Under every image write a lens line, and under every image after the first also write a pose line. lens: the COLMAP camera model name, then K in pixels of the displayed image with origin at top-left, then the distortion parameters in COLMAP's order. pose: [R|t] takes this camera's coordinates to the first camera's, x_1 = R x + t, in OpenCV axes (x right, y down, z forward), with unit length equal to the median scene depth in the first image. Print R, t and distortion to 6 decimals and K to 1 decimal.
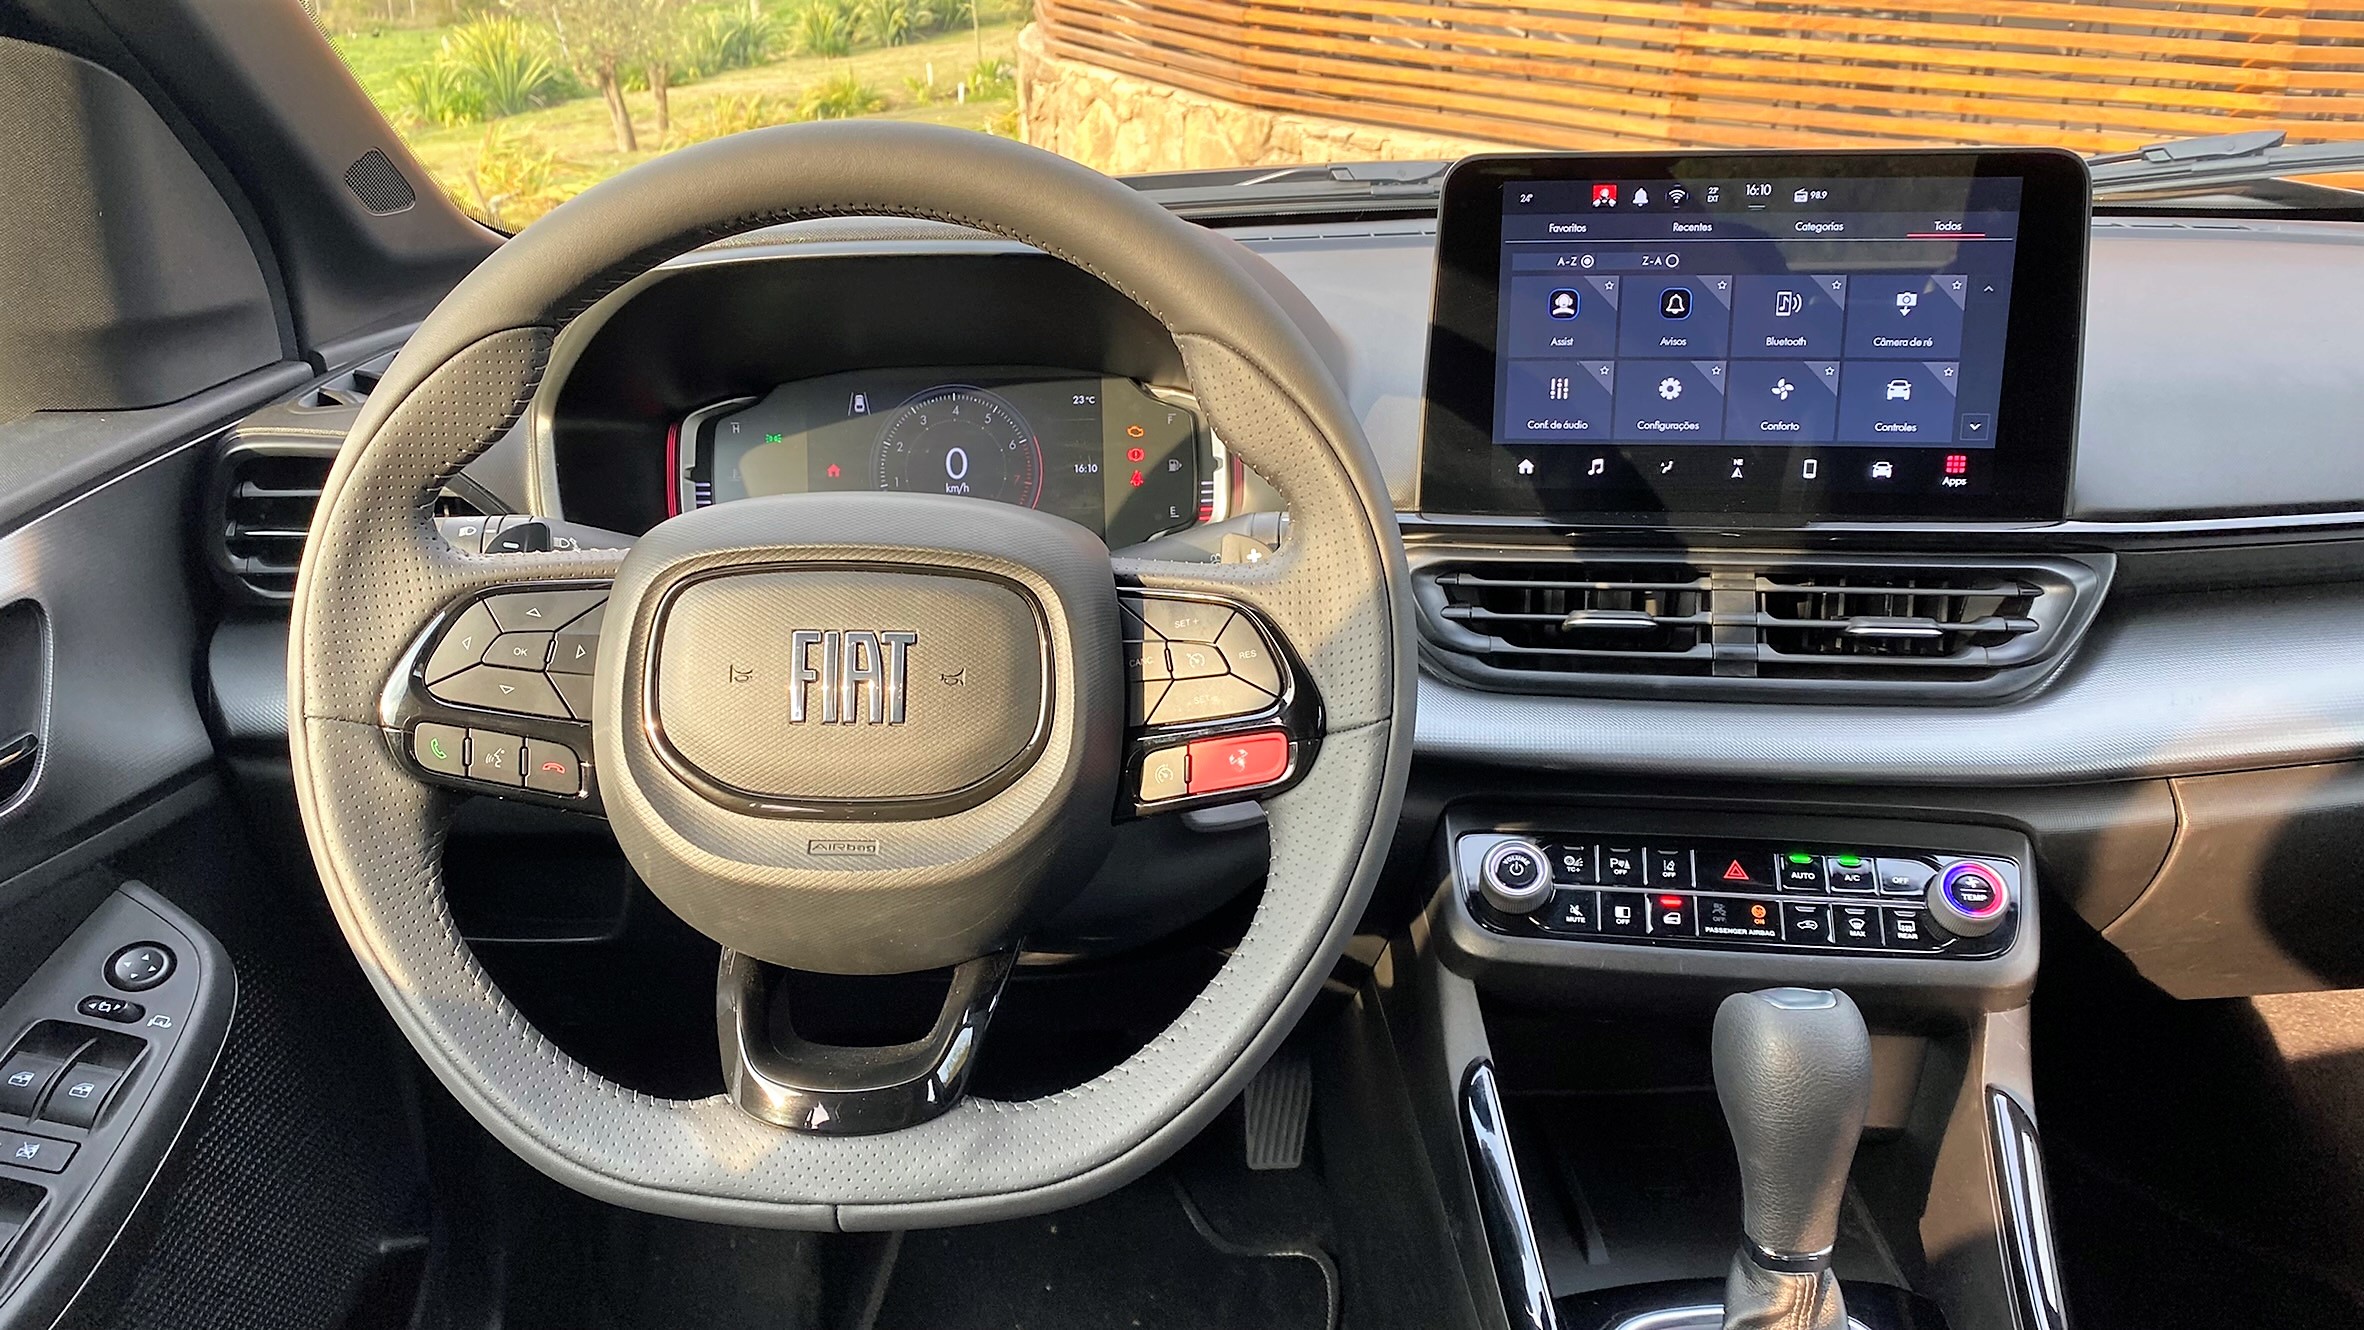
lens RADIAL K [[1798.0, 0, 1240.5], [0, 1798.0, 666.5], [0, 0, 1]] dist [0.140282, -0.288063]
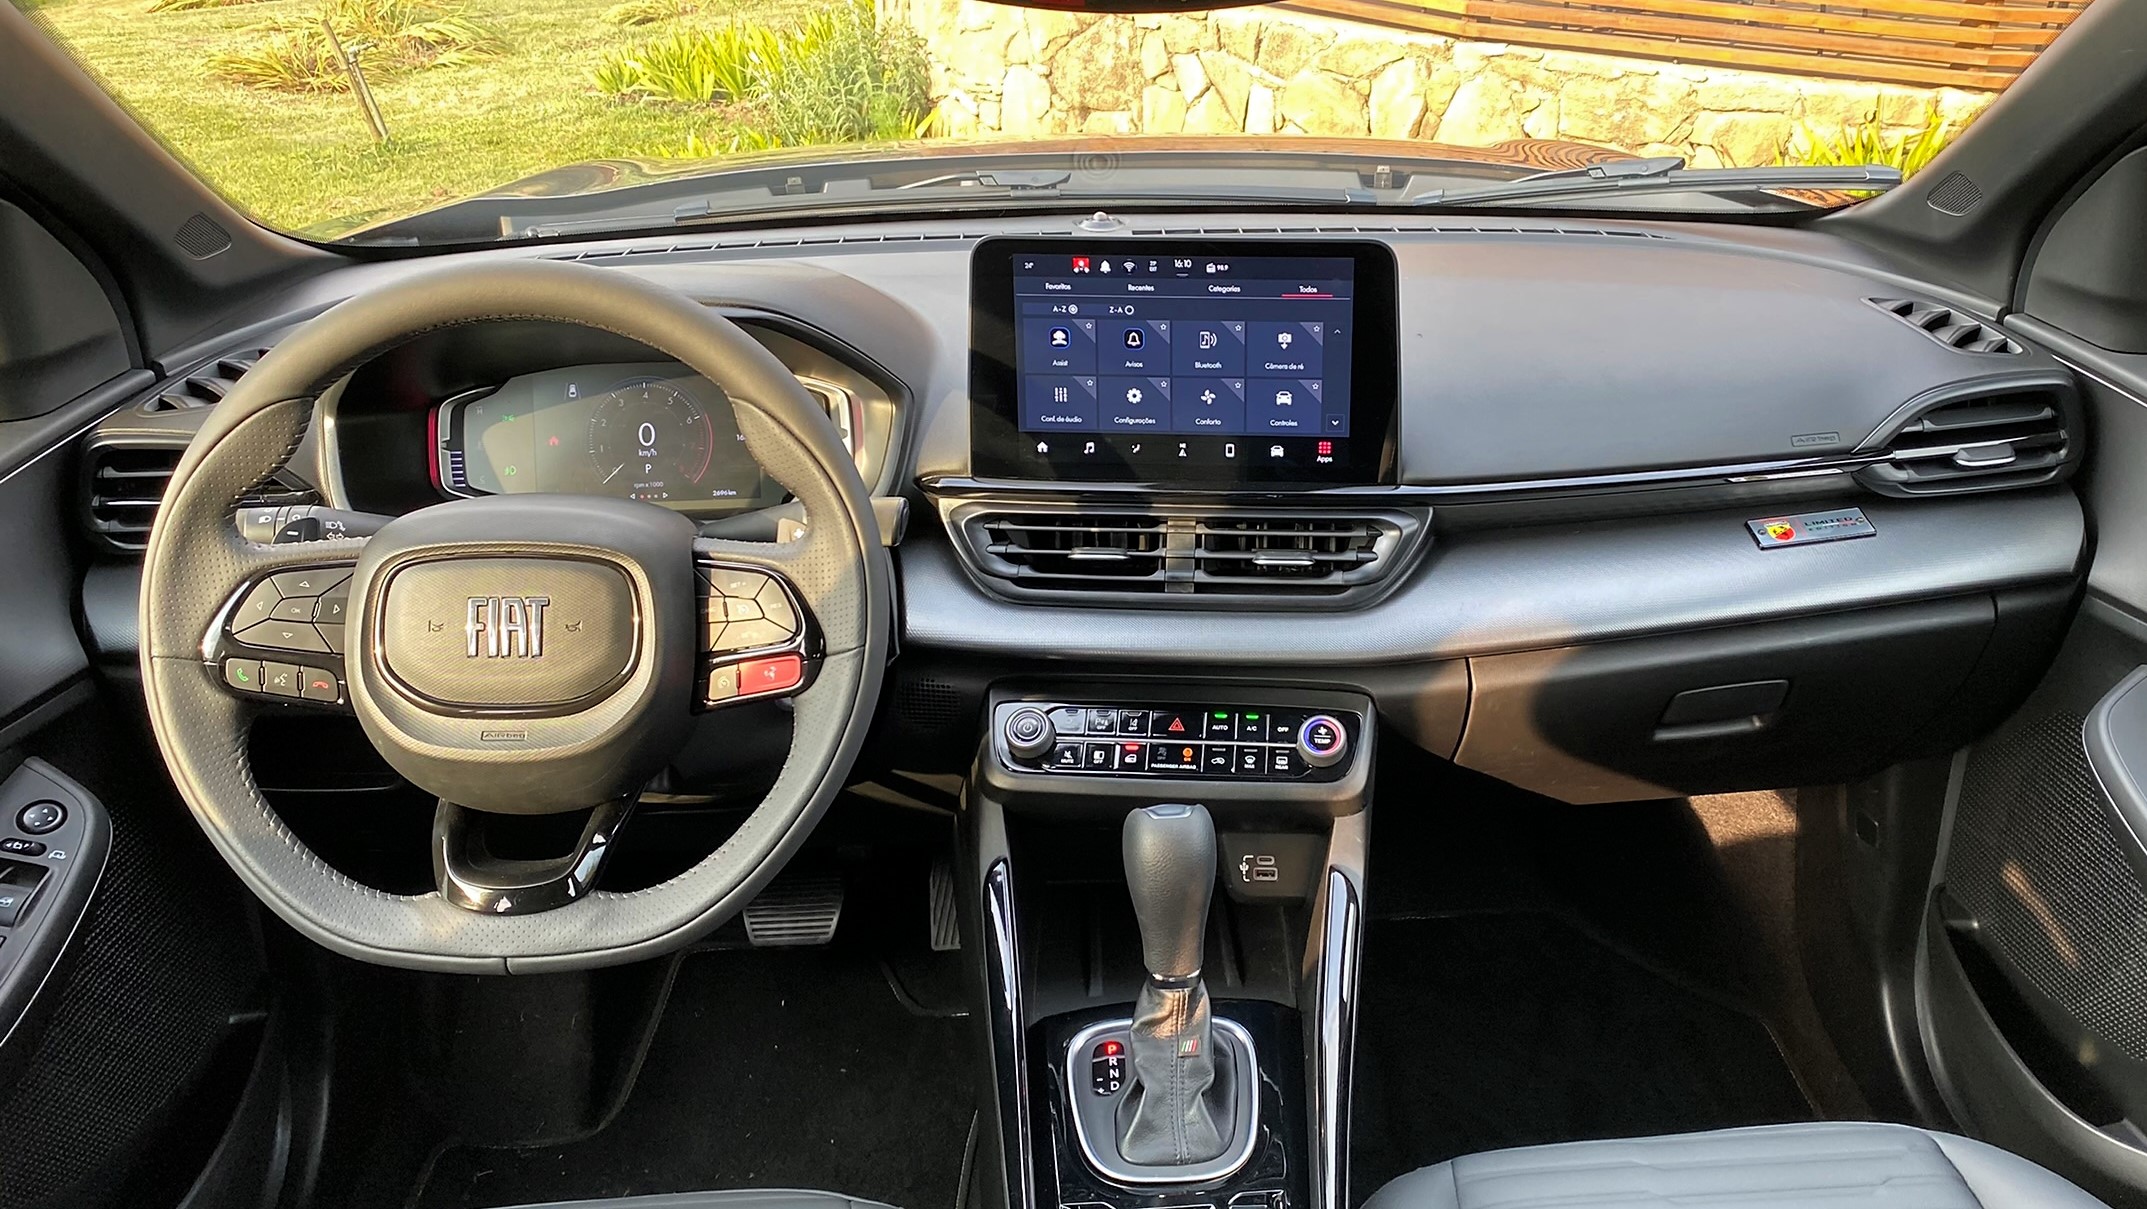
lens RADIAL K [[1681.3, 0, 1164.4], [0, 1681.3, 571.9], [0, 0, 1]] dist [0.173172, -0.249591]
pose [[0.998843, -0.012710, 0.046385, 0.205626], [0.010878, 0.999159, 0.039534, -0.068159], [-0.046849, -0.038984, 0.998141, -0.371133]]
